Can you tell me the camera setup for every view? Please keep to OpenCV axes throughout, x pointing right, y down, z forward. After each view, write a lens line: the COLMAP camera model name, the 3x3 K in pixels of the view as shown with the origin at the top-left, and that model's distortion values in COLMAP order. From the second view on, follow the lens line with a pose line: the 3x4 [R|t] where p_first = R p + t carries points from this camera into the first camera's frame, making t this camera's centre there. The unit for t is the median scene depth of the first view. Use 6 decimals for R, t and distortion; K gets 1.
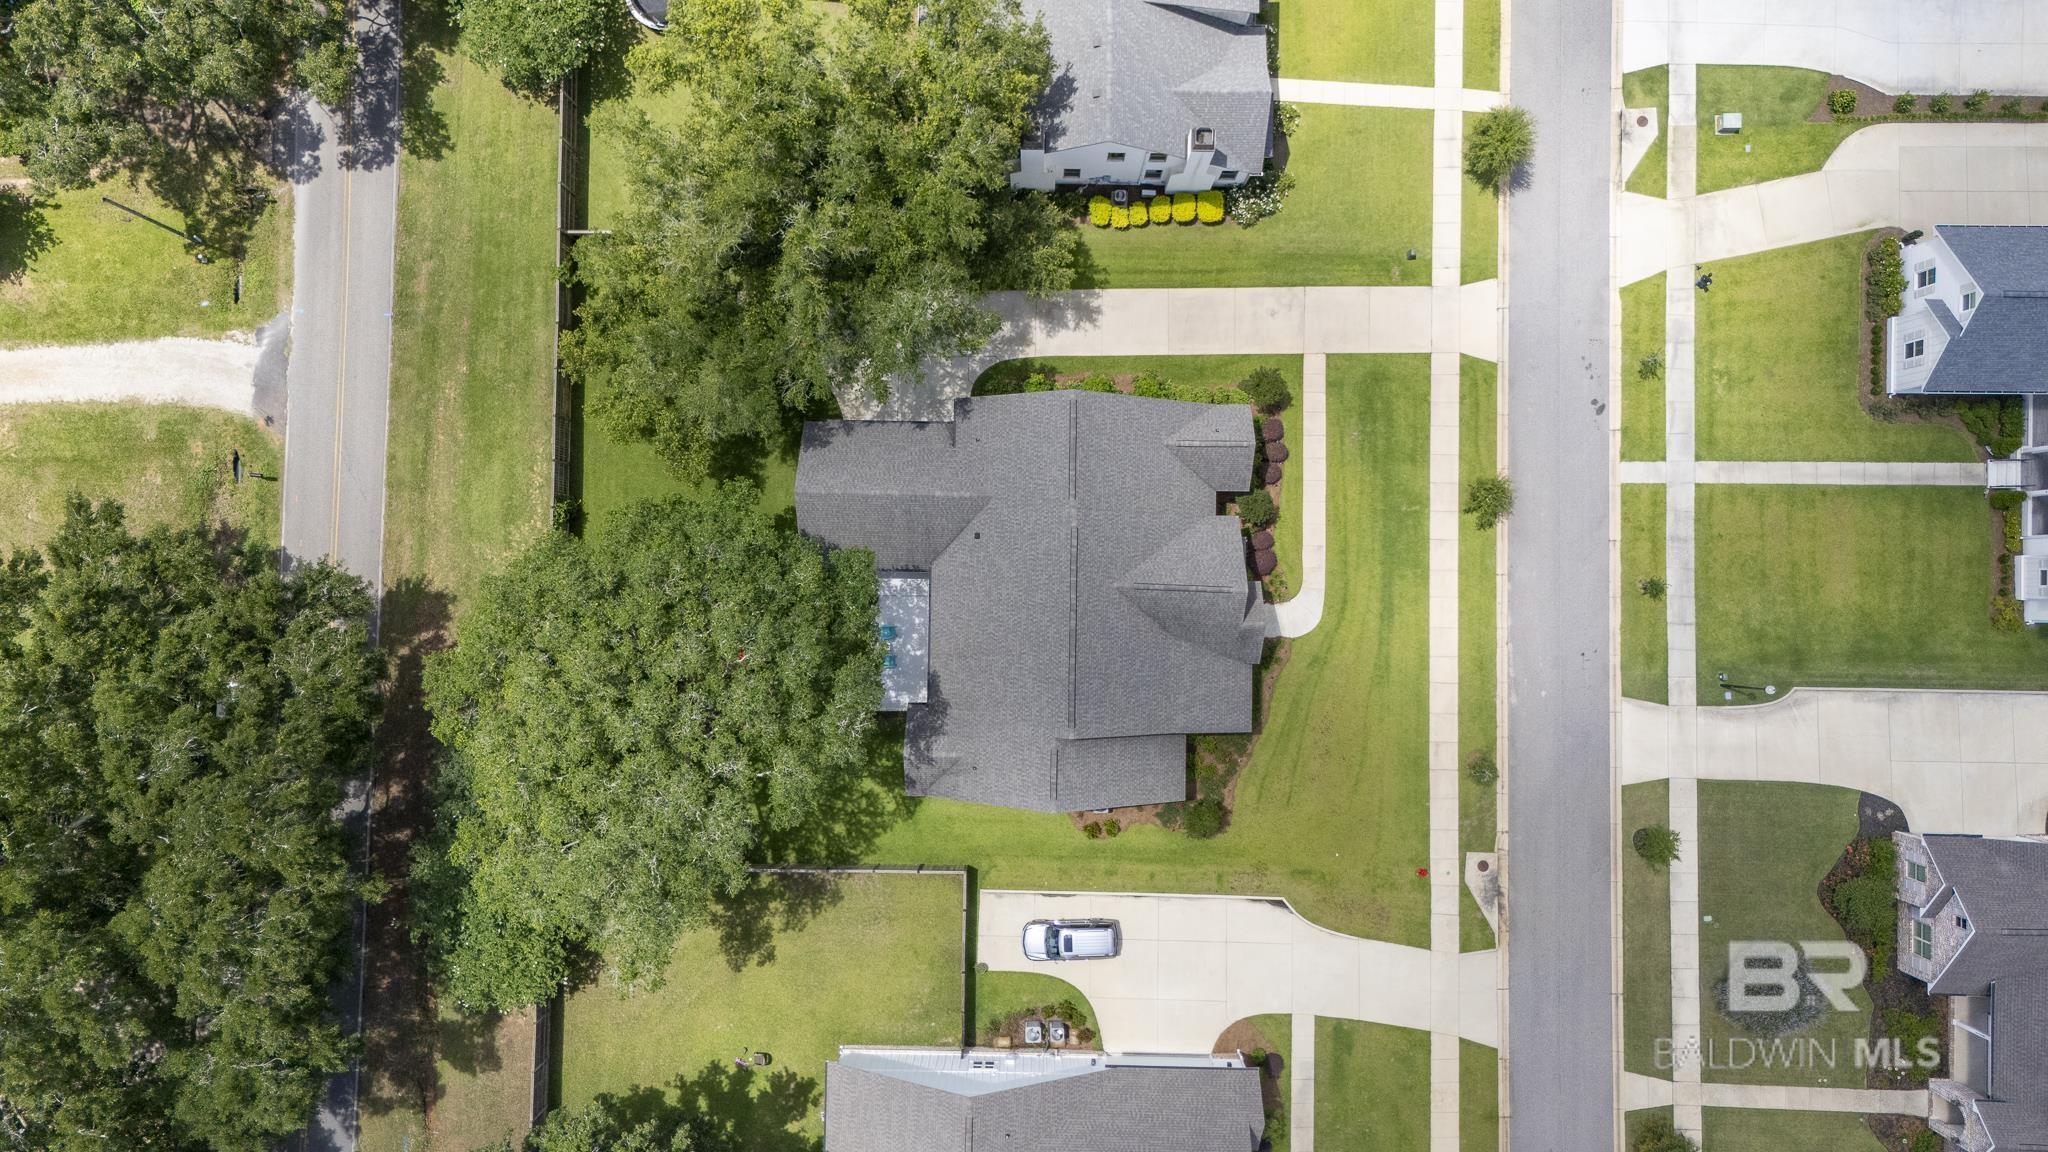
lens RADIAL K [[1516.7, 0, 1022.8], [0, 1516.7, 564.6], [0, 0, 1]] dist [0.047633, -0.034518]
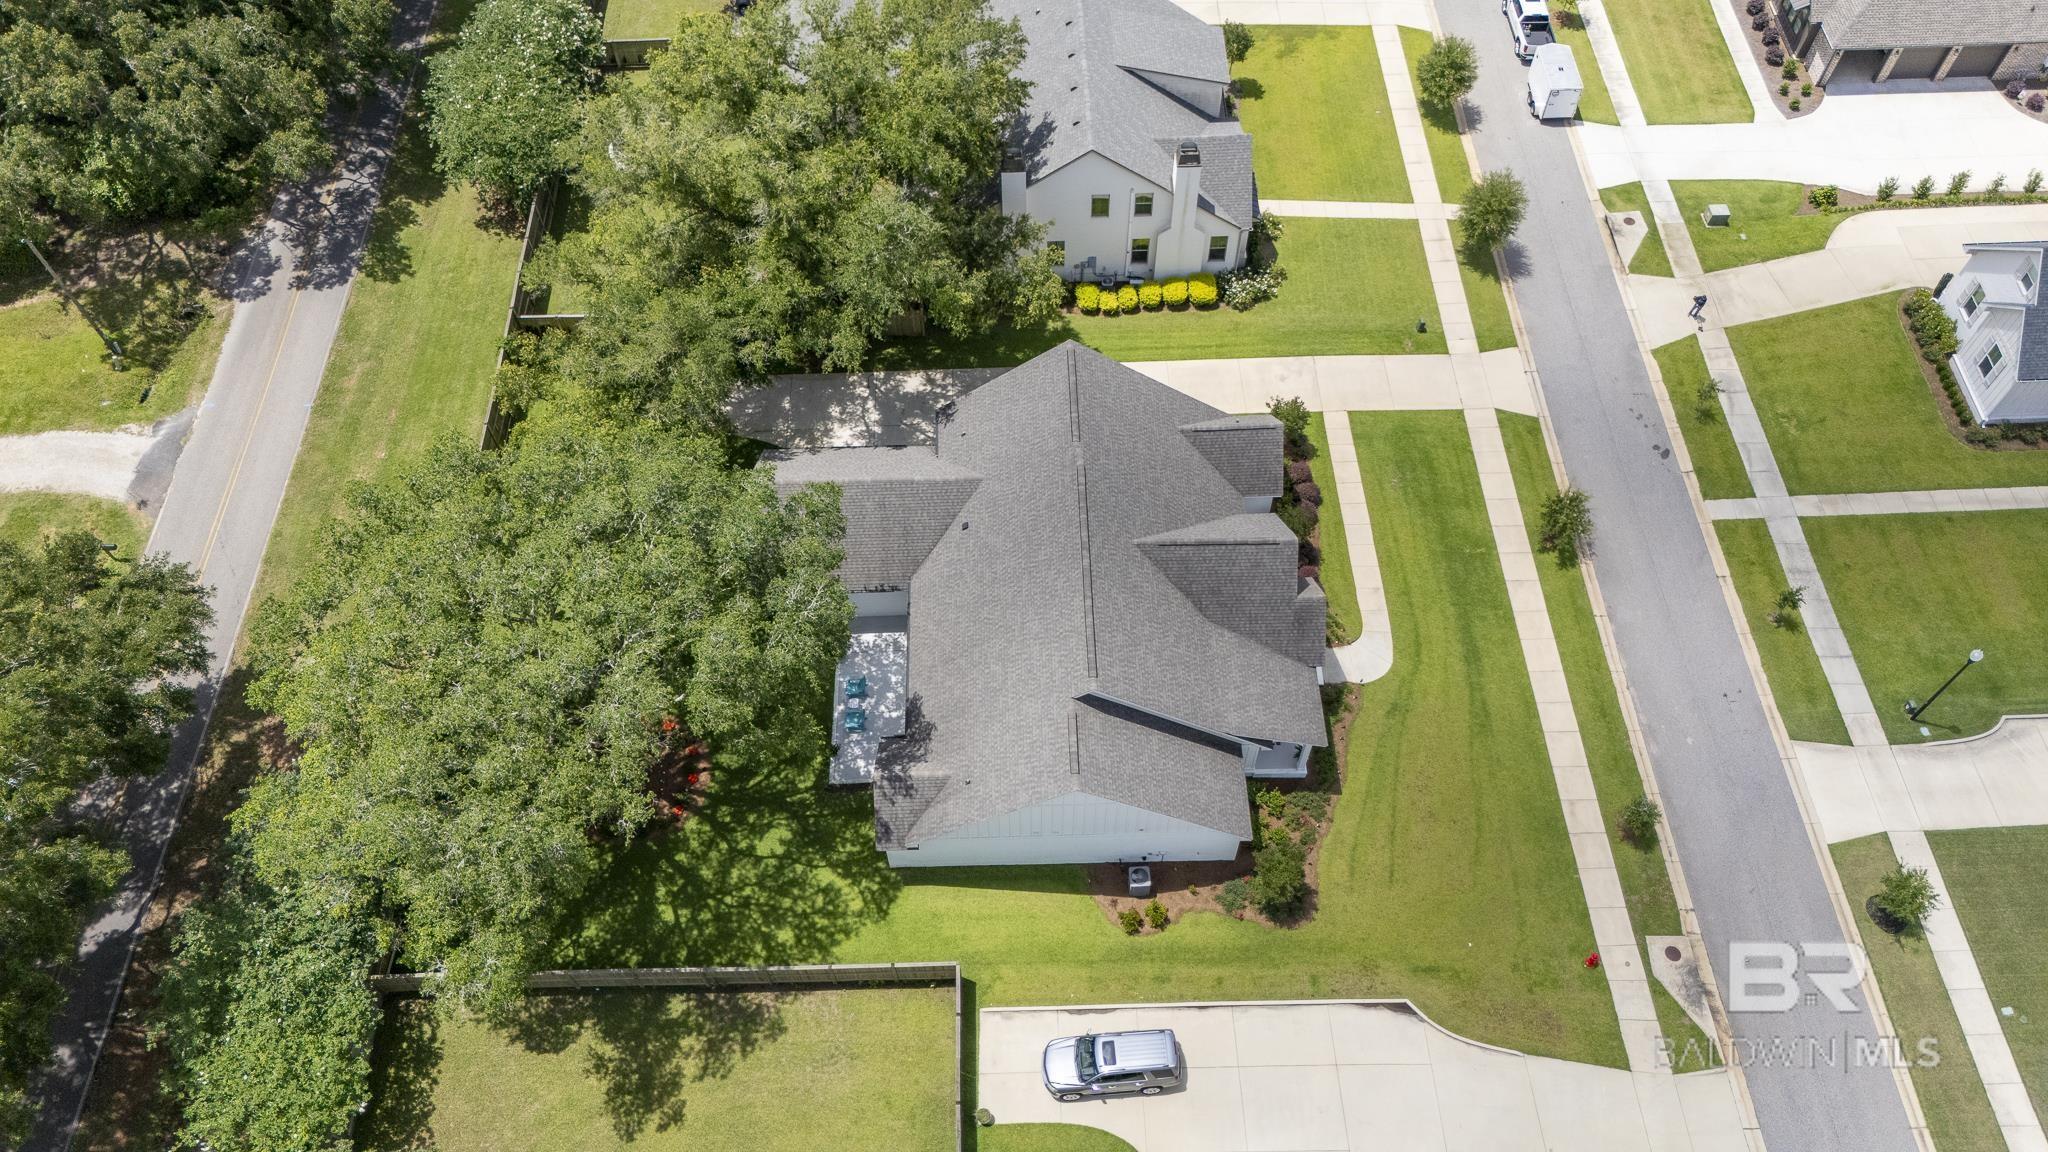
lens RADIAL K [[1516.7, 0, 1022.8], [0, 1516.7, 564.6], [0, 0, 1]] dist [0.047633, -0.034518]
pose [[0.999138, -0.036354, 0.020050, -0.014807], [0.041453, 0.847094, -0.529823, 0.411966], [0.002277, 0.530198, 0.847871, 0.283714]]
